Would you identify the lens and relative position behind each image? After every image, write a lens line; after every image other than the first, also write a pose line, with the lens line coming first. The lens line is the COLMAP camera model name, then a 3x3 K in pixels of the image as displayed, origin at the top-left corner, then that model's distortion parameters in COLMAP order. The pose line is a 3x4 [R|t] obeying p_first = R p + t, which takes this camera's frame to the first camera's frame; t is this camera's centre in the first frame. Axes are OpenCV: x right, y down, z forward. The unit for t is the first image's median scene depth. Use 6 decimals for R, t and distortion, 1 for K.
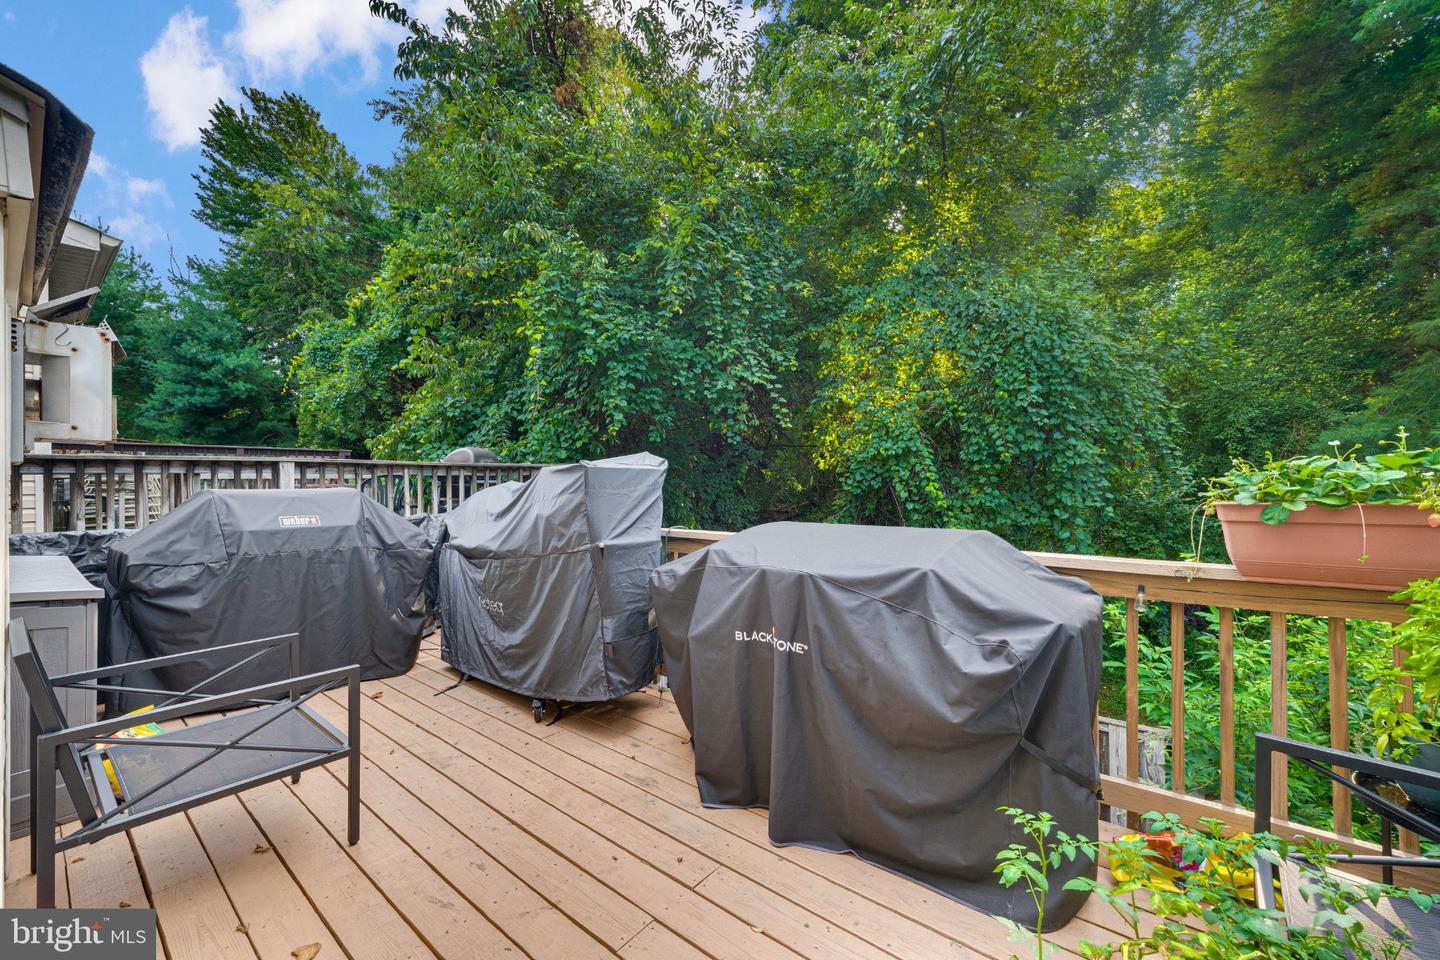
lens RADIAL K [[569.8, 0, 724.0], [0, 569.8, 490.8], [0, 0, 1]] dist [-0.002637, 0.000423]
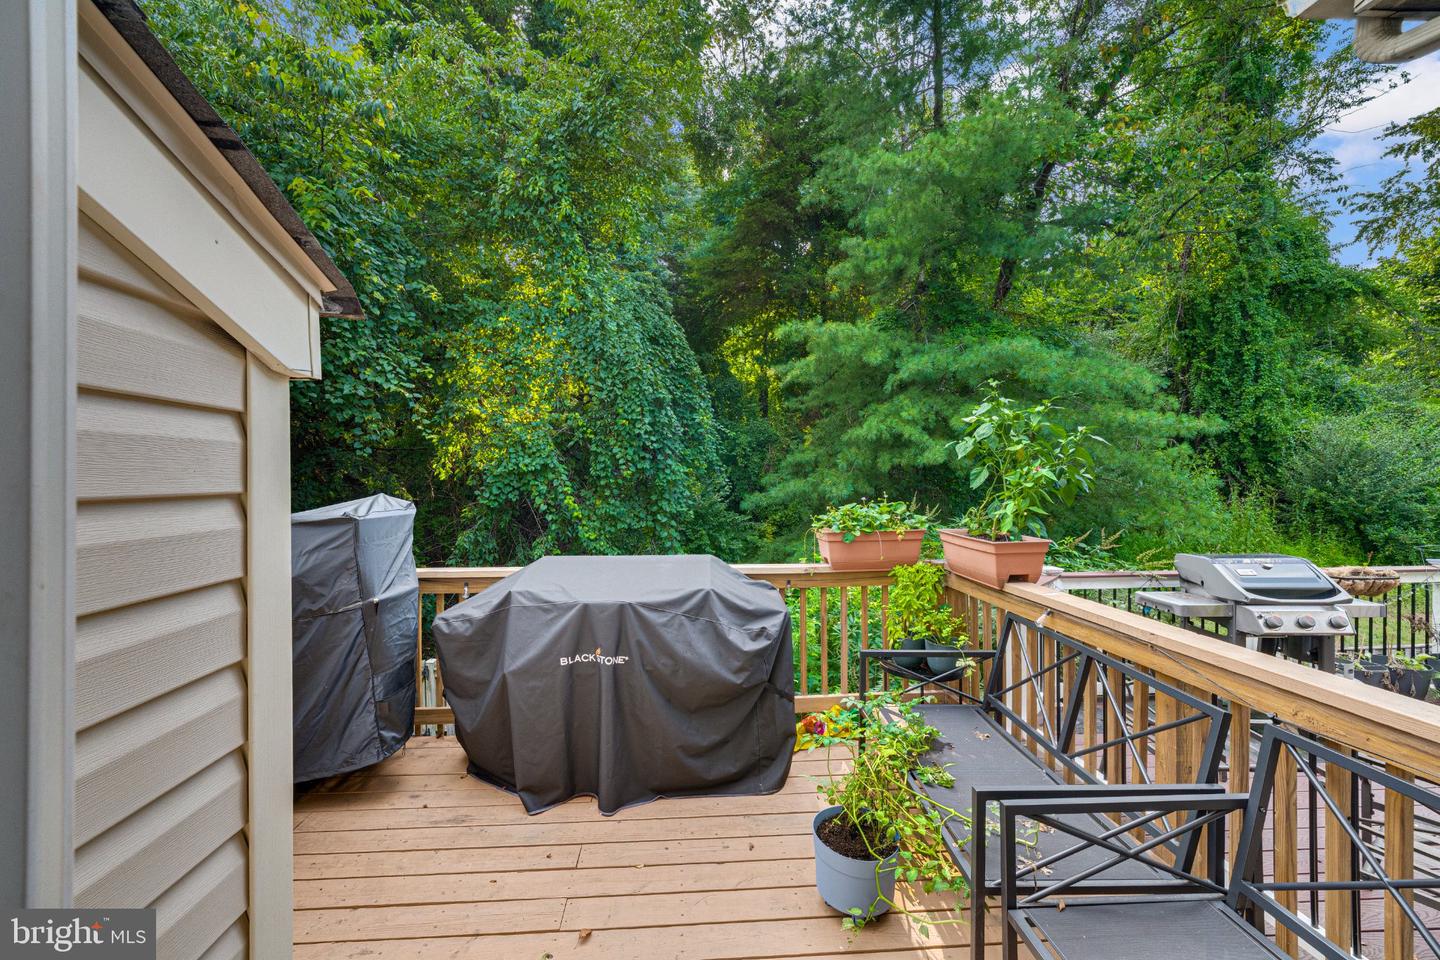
lens RADIAL K [[569.8, 0, 724.0], [0, 569.8, 490.8], [0, 0, 1]] dist [-0.002637, 0.000423]
pose [[0.736414, -0.016828, 0.676322, -0.414472], [0.008785, 0.999844, 0.015313, -0.095154], [-0.676475, -0.005335, 0.736447, -0.090705]]
